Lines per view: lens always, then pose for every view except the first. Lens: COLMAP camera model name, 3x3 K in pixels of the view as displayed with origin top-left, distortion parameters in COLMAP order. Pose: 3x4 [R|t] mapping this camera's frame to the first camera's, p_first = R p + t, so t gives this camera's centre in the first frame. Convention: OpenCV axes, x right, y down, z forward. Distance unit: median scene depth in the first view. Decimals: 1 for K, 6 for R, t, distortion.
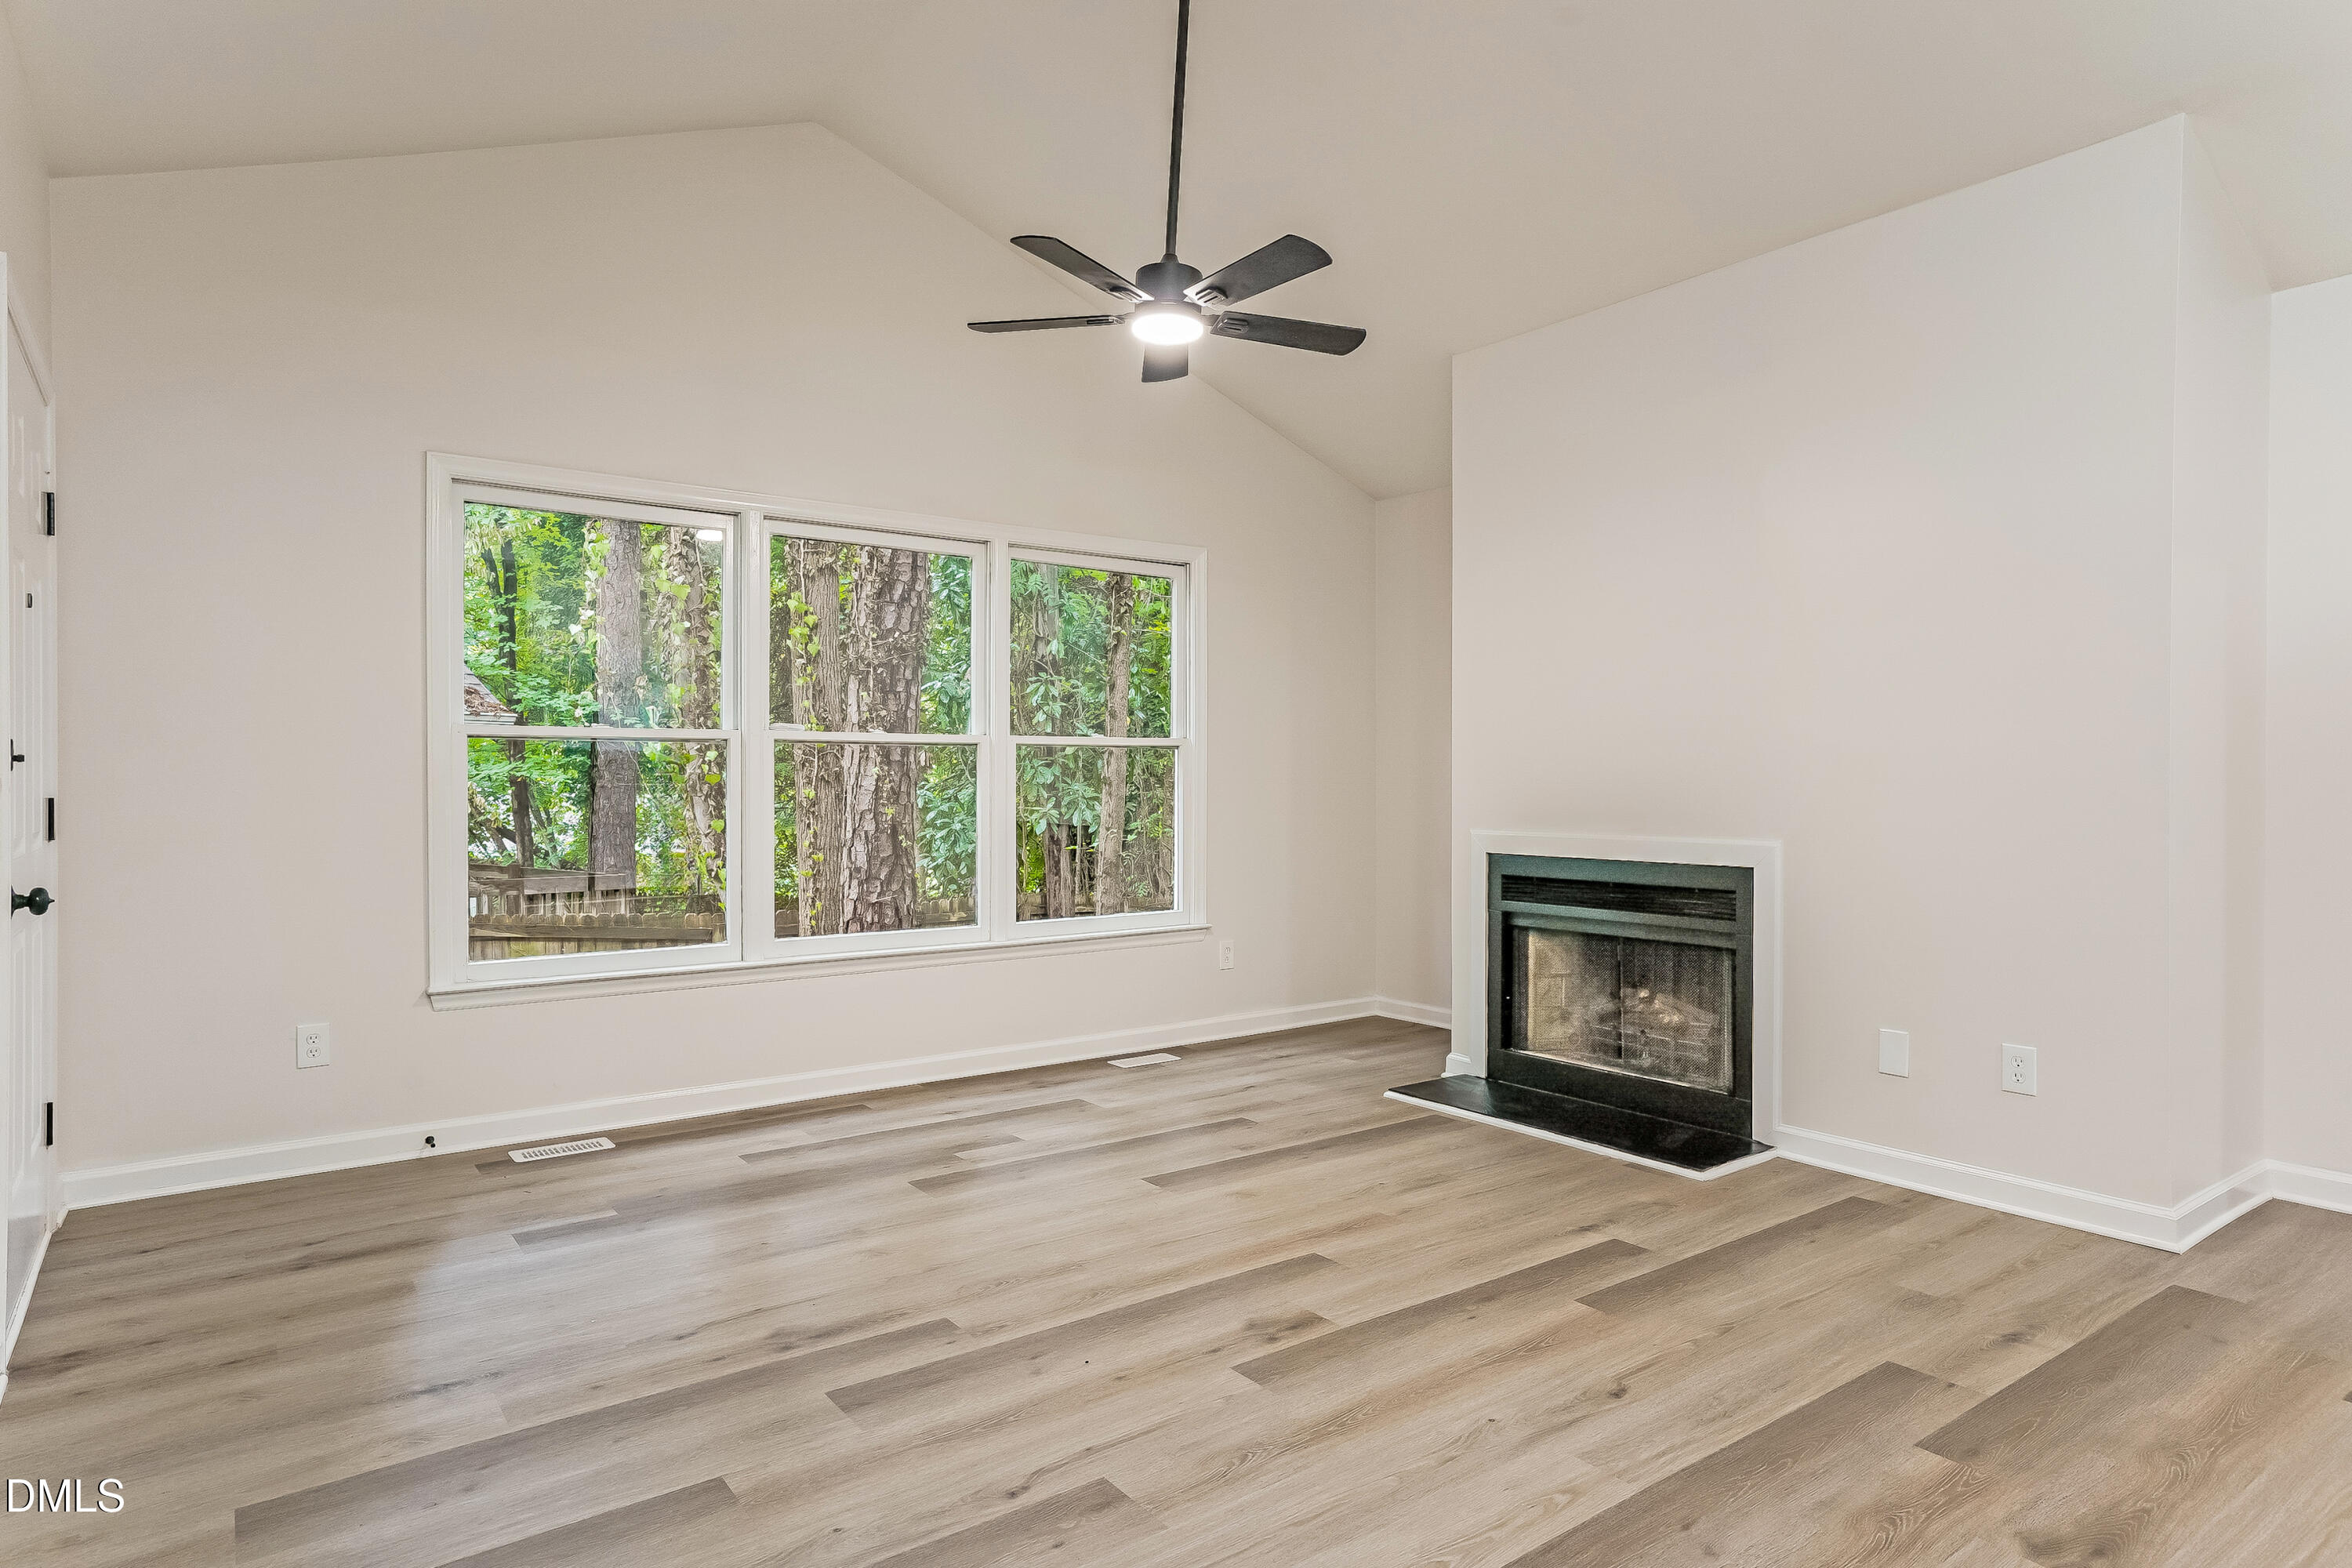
lens RADIAL K [[1311.6, 0, 1172.3], [0, 1311.6, 779.6], [0, 0, 1]] dist [0.001215, 0.008012]
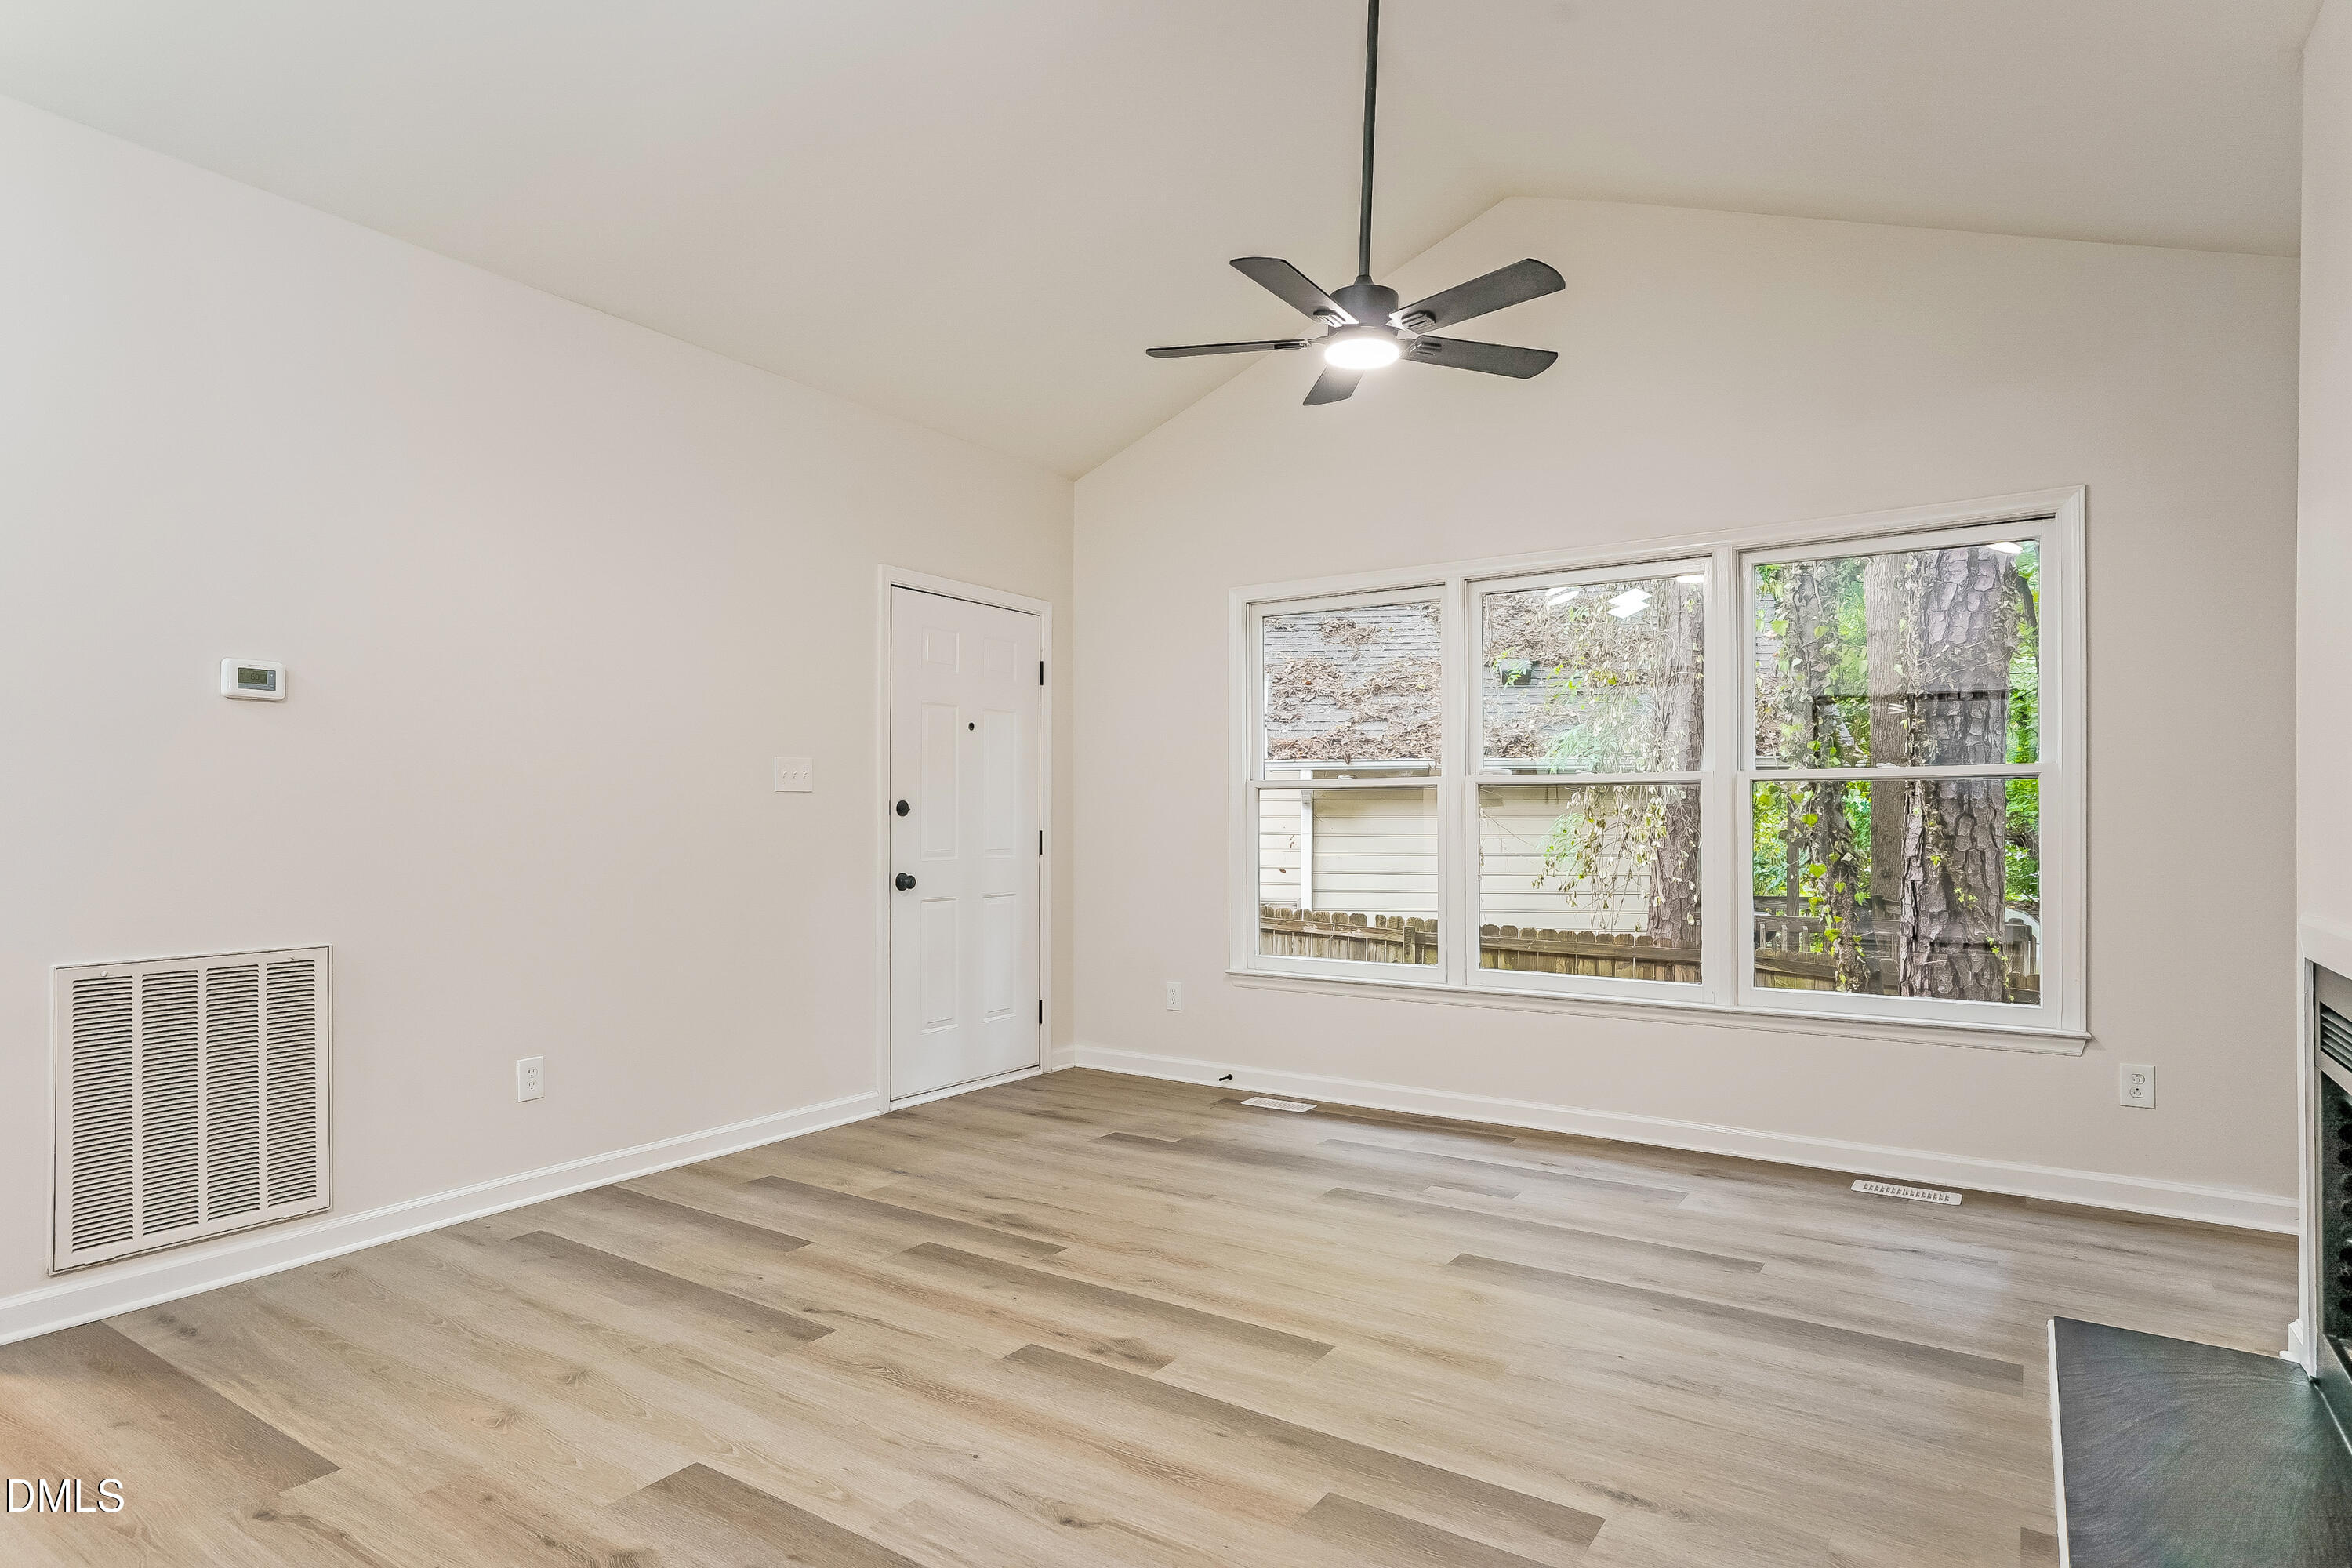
lens RADIAL K [[1283.9, 0, 1179.5], [0, 1283.9, 808.2], [0, 0, 1]] dist [-0.009823, 0.002203]
pose [[0.326019, -0.012747, -0.945277, 0.823028], [0.004509, 0.999919, -0.011928, -0.000940], [0.945352, -0.000374, 0.326050, 0.549013]]
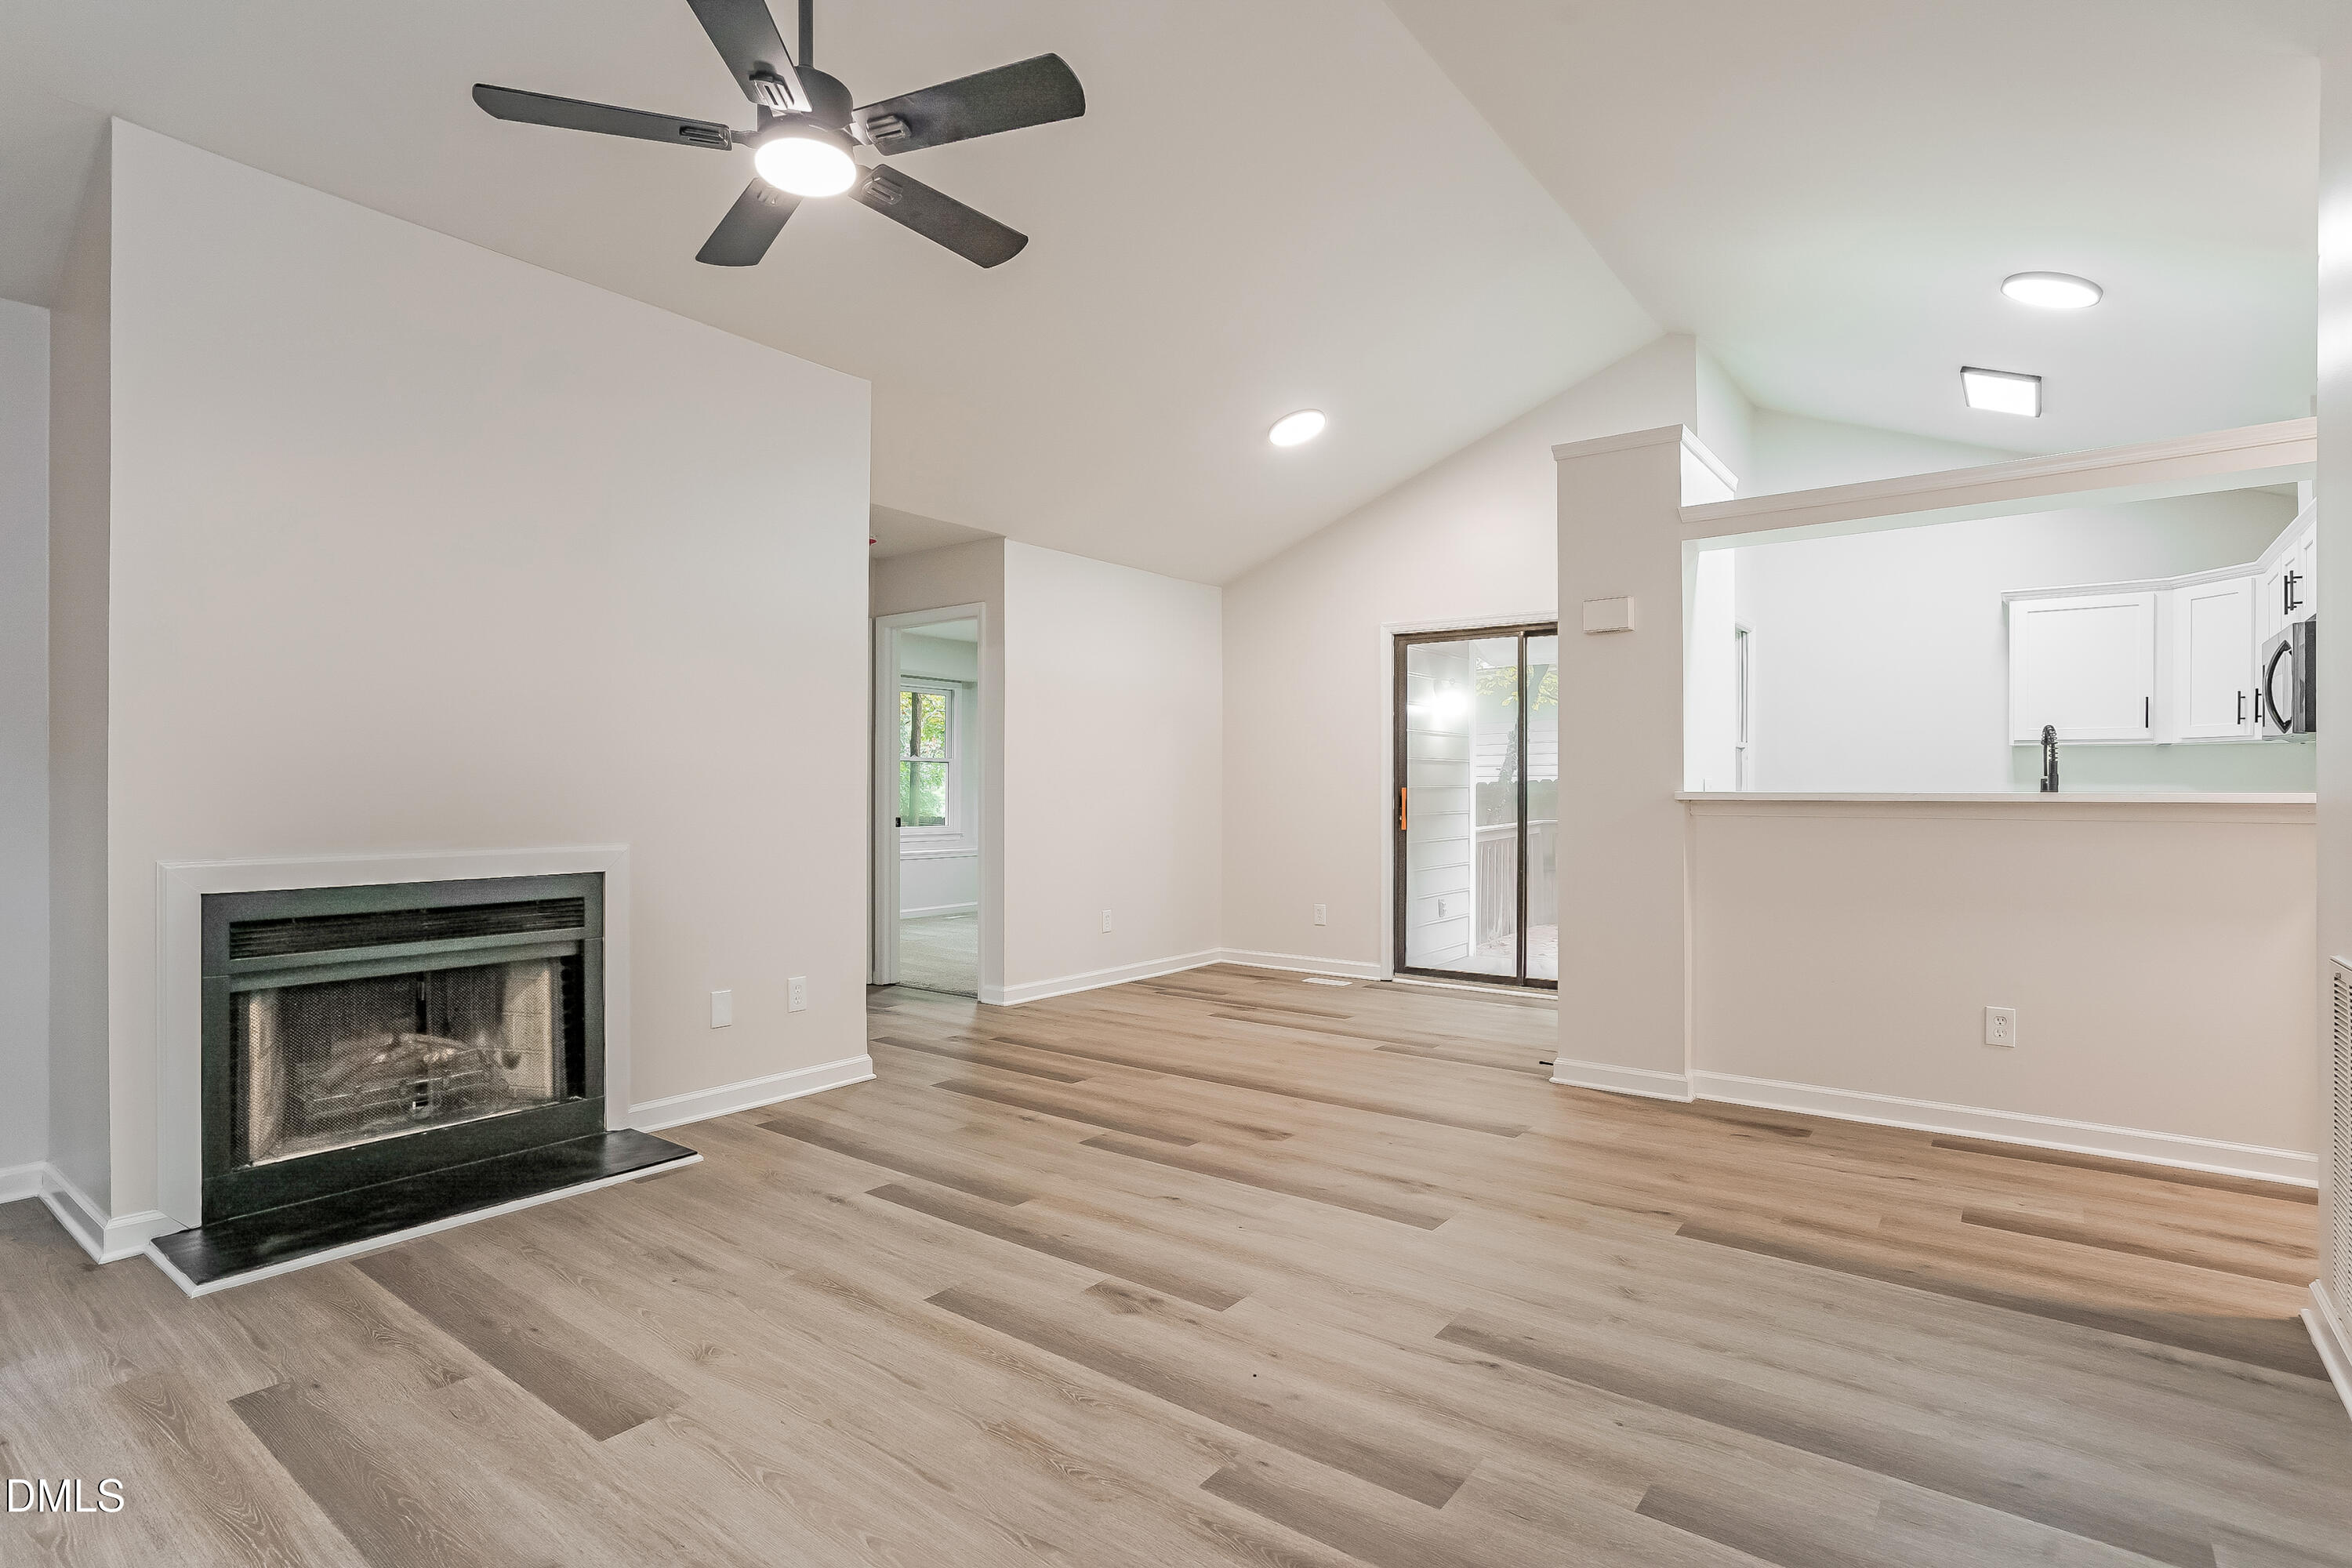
lens RADIAL K [[1140.4, 0, 1172.5], [0, 1140.4, 787.2], [0, 0, 1]] dist [-0.002561, 0.000859]
pose [[-0.269031, 0.000523, 0.963131, -0.644650], [-0.007041, 0.999972, -0.002510, -0.001457], [-0.963106, -0.007456, -0.269020, 0.944970]]
